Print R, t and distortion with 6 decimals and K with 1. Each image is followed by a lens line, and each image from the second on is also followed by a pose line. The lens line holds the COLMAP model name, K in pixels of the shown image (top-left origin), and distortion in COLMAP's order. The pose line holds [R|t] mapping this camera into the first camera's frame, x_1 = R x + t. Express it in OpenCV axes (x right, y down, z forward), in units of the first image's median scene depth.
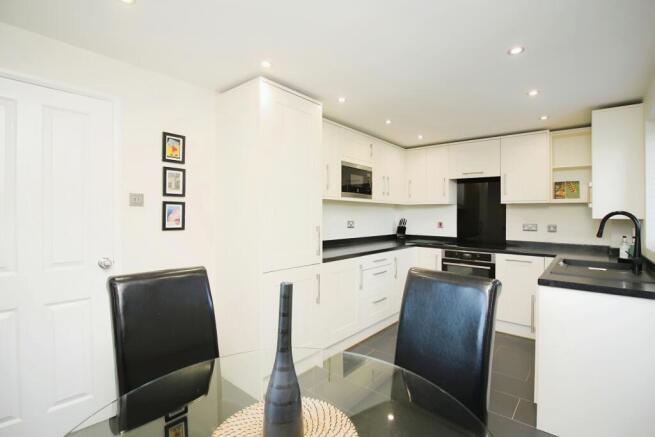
lens RADIAL K [[309.2, 0, 330.1], [0, 309.2, 207.6], [0, 0, 1]] dist [0.011147, -0.023727]
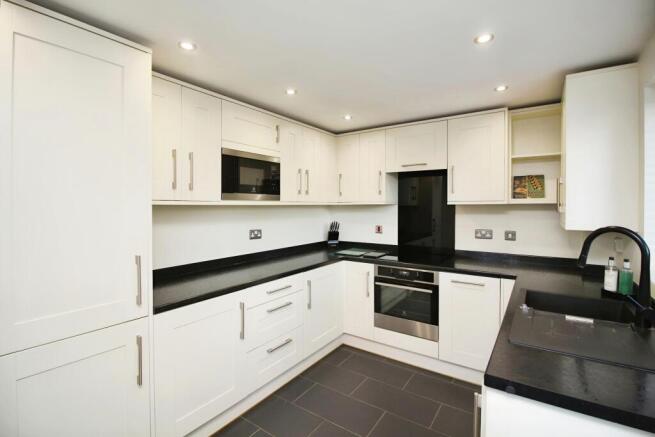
lens RADIAL K [[302.1, 0, 327.2], [0, 302.1, 208.0], [0, 0, 1]] dist [0.001719, -0.021858]
pose [[0.996564, -0.013684, 0.081687, 0.192093], [0.011163, 0.999449, 0.031244, -0.031791], [-0.082070, -0.030224, 0.996168, 0.276200]]
